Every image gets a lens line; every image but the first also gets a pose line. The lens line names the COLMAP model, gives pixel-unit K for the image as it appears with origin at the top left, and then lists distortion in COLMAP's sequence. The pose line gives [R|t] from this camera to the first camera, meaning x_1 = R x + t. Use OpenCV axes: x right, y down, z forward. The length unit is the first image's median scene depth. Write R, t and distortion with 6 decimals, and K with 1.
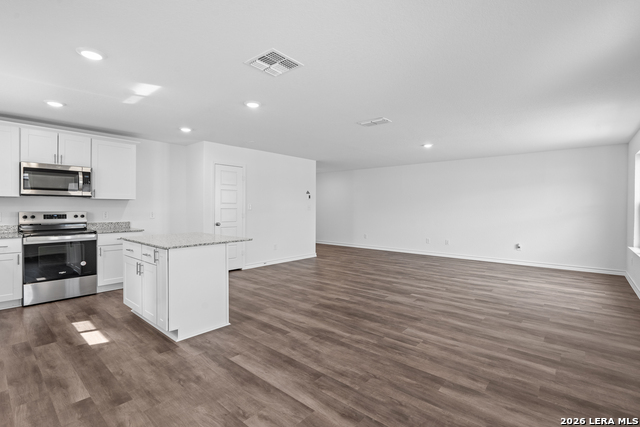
lens RADIAL K [[298.9, 0, 319.4], [0, 298.9, 212.0], [0, 0, 1]] dist [-0.005003, 0.001202]
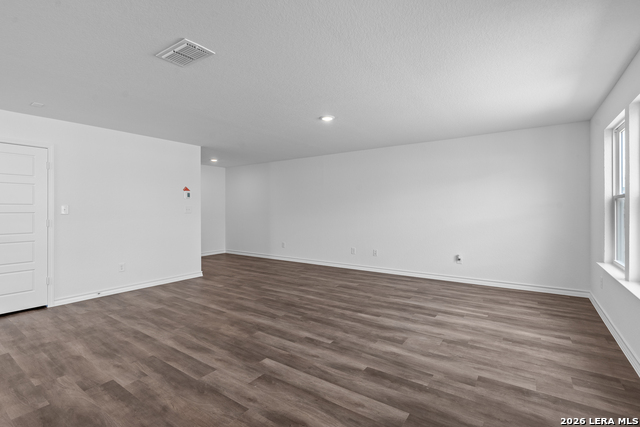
lens RADIAL K [[298.9, 0, 319.7], [0, 298.9, 209.9], [0, 0, 1]] dist [-0.005003, 0.001202]
pose [[0.994520, -0.007507, 0.104279, 0.299397], [0.008856, 0.999883, -0.012478, -0.003979], [-0.104173, 0.013333, 0.994470, 0.348964]]
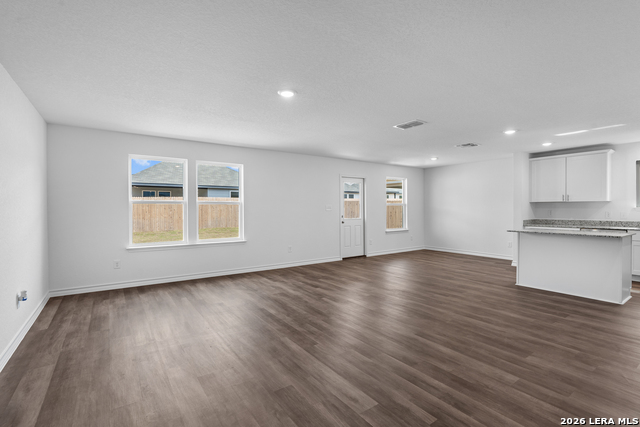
lens RADIAL K [[298.9, 0, 323.0], [0, 298.9, 211.7], [0, 0, 1]] dist [-0.005003, 0.001202]
pose [[-0.974428, -0.003062, 0.224677, 0.195474], [0.002995, 0.999641, 0.026615, -0.023661], [-0.224678, 0.026607, -0.974070, 1.663673]]
